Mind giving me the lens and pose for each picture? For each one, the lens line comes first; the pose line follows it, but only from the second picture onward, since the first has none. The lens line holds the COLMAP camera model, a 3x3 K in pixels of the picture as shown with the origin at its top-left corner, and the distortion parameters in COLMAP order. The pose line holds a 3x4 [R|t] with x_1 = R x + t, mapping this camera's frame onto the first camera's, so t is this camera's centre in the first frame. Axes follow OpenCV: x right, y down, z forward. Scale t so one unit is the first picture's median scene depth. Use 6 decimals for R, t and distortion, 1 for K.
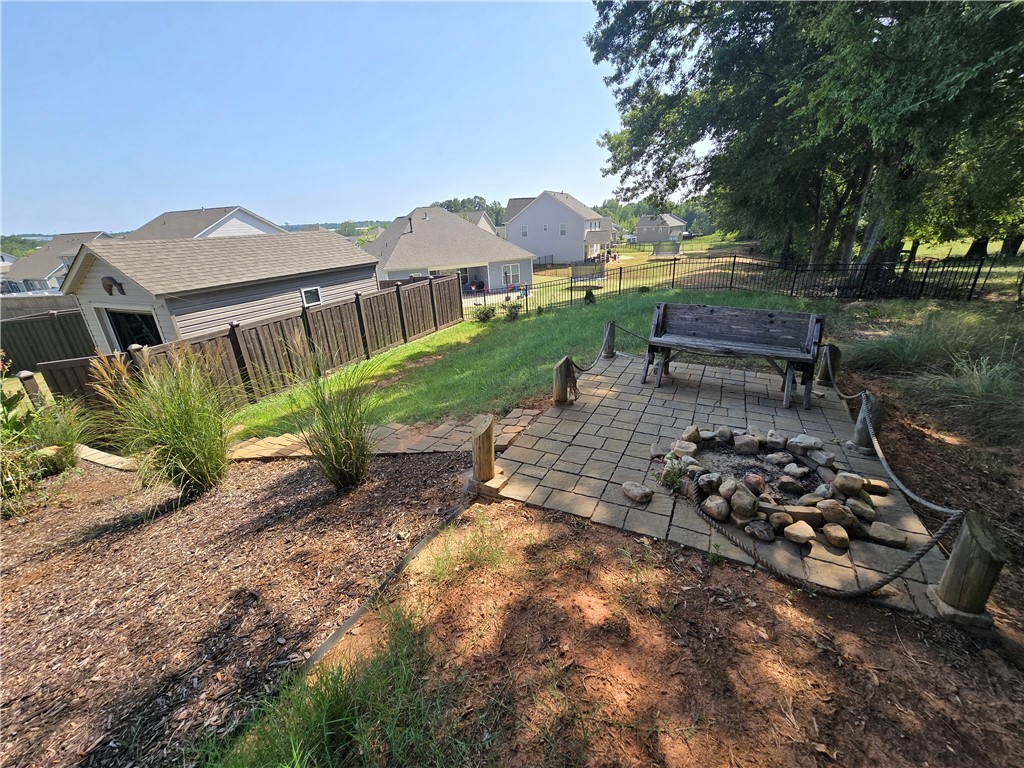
lens RADIAL K [[421.4, 0, 517.2], [0, 421.4, 383.4], [0, 0, 1]] dist [-0.001978, -0.000474]
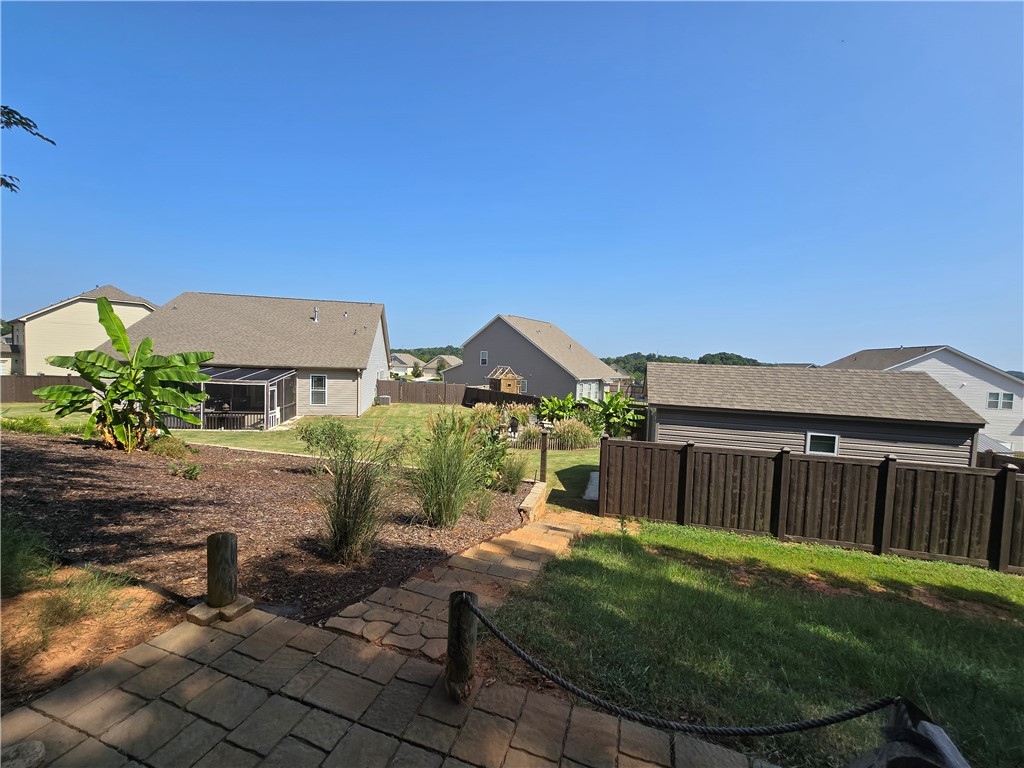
lens RADIAL K [[421.4, 0, 517.2], [0, 421.4, 383.4], [0, 0, 1]] dist [-0.001978, -0.000474]
pose [[0.107870, 0.131395, -0.985444, 0.221013], [-0.384899, 0.919445, 0.080463, -0.150156], [0.916633, 0.370617, 0.149755, 0.302503]]
